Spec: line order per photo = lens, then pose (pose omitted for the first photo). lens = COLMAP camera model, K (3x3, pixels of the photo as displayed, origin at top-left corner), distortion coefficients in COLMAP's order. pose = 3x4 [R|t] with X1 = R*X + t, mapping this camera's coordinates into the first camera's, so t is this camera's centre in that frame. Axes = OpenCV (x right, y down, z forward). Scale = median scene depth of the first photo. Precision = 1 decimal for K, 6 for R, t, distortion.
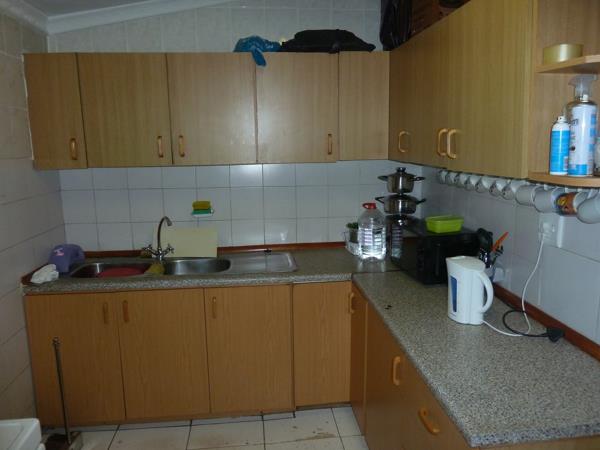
lens RADIAL K [[449.0, 0, 299.4], [0, 449.0, 224.0], [0, 0, 1]] dist [-0.032310, 0.004515]
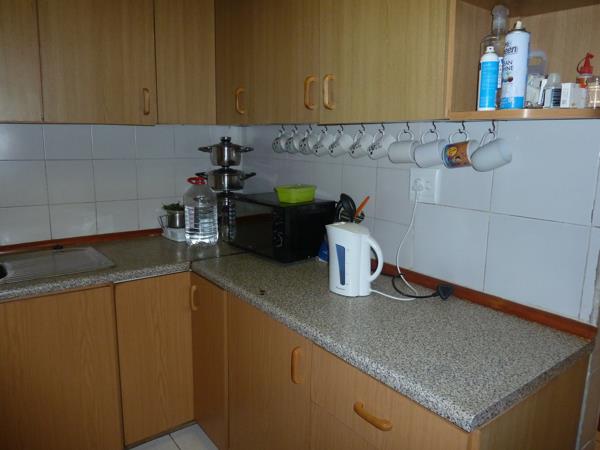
lens RADIAL K [[449.0, 0, 299.4], [0, 449.0, 224.0], [0, 0, 1]] dist [-0.032310, 0.004515]
pose [[0.857182, -0.066334, 0.510724, -0.123381], [0.065495, 0.997659, 0.019655, 0.040673], [-0.510832, 0.016602, 0.859520, 0.212574]]
